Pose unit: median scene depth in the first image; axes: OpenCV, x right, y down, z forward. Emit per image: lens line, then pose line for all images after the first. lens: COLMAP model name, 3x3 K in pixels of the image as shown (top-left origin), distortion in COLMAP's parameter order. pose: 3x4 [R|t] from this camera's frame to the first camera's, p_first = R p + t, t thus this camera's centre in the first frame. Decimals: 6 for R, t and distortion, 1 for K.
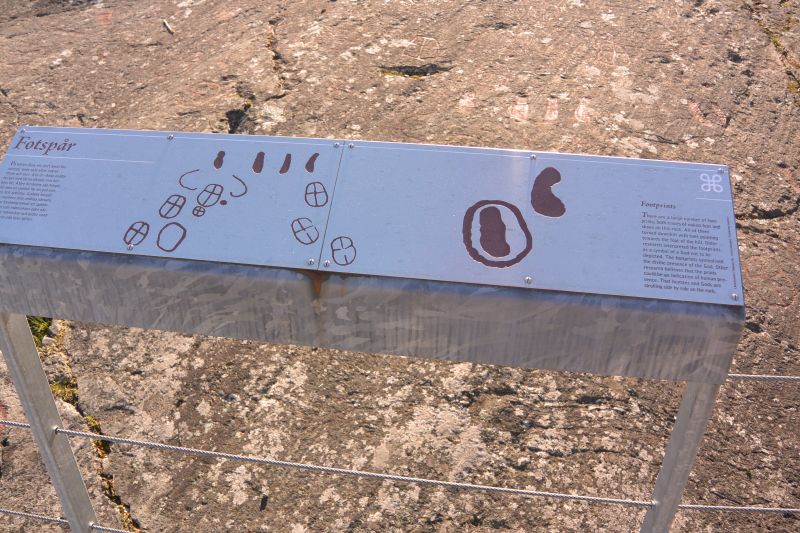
lens RADIAL K [[672.6, 0, 400.0], [0, 672.6, 266.5], [0, 0, 1]] dist [-0.158438, 0.092814]
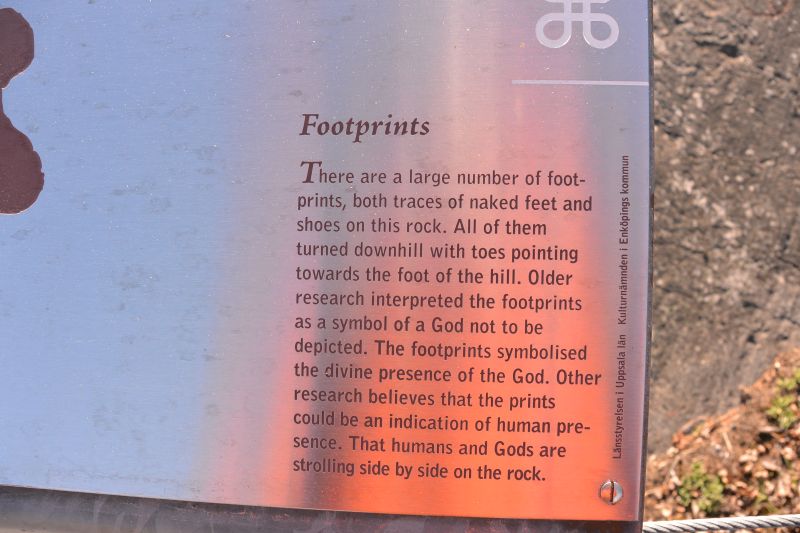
lens RADIAL K [[672.6, 0, 400.0], [0, 672.6, 266.5], [0, 0, 1]] dist [-0.158438, 0.092814]
pose [[0.993802, -0.110920, 0.007381, 0.333112], [0.095522, 0.886027, 0.453687, -0.137073], [-0.056862, -0.450170, 0.891130, 0.610927]]
